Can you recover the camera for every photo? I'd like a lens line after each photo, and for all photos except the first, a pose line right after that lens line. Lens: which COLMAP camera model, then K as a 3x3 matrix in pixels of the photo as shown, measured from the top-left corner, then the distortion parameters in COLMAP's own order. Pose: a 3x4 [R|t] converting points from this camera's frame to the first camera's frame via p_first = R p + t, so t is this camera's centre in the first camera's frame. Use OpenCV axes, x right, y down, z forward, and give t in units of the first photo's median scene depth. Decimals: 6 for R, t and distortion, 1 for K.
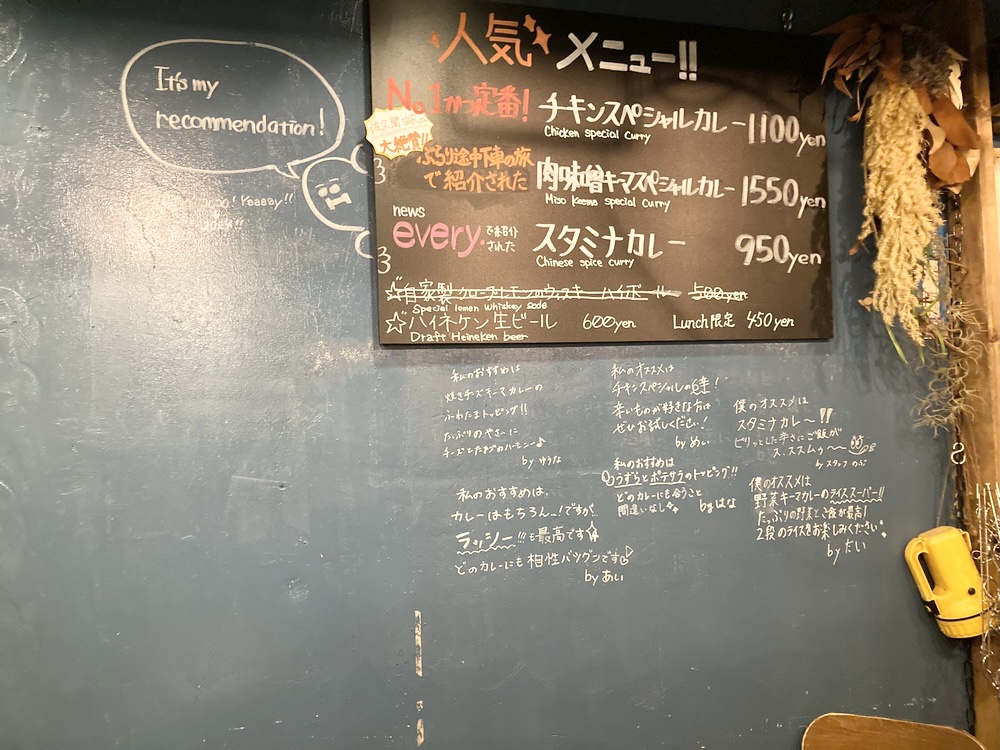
lens RADIAL K [[824.9, 0, 499.7], [0, 824.9, 375.4], [0, 0, 1]] dist [0.012856, 0.000667]
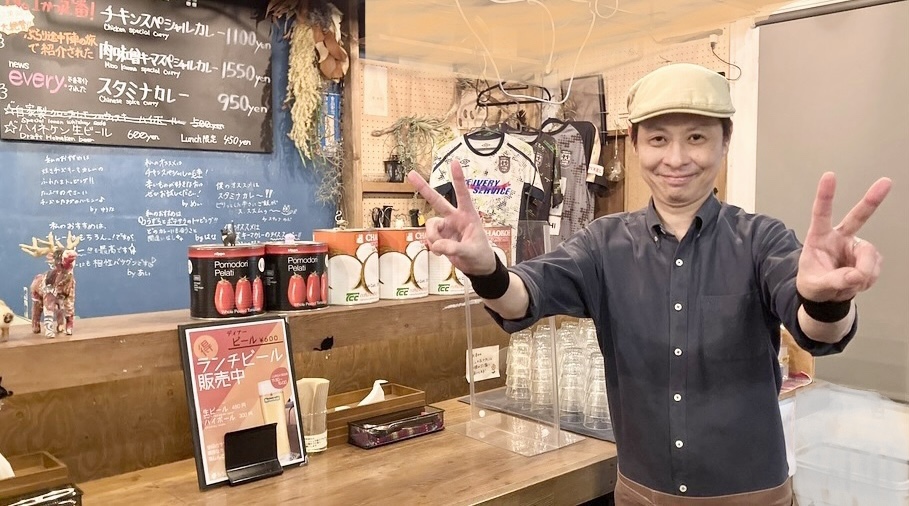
lens RADIAL K [[755.3, 0, 455.8], [0, 755.3, 254.5], [0, 0, 1]] dist [0.001300, 0.049942]
pose [[0.888759, 0.002899, 0.458366, -0.020885], [-0.046689, 0.995352, 0.084235, 0.024330], [-0.455991, -0.096265, 0.884763, -0.821911]]
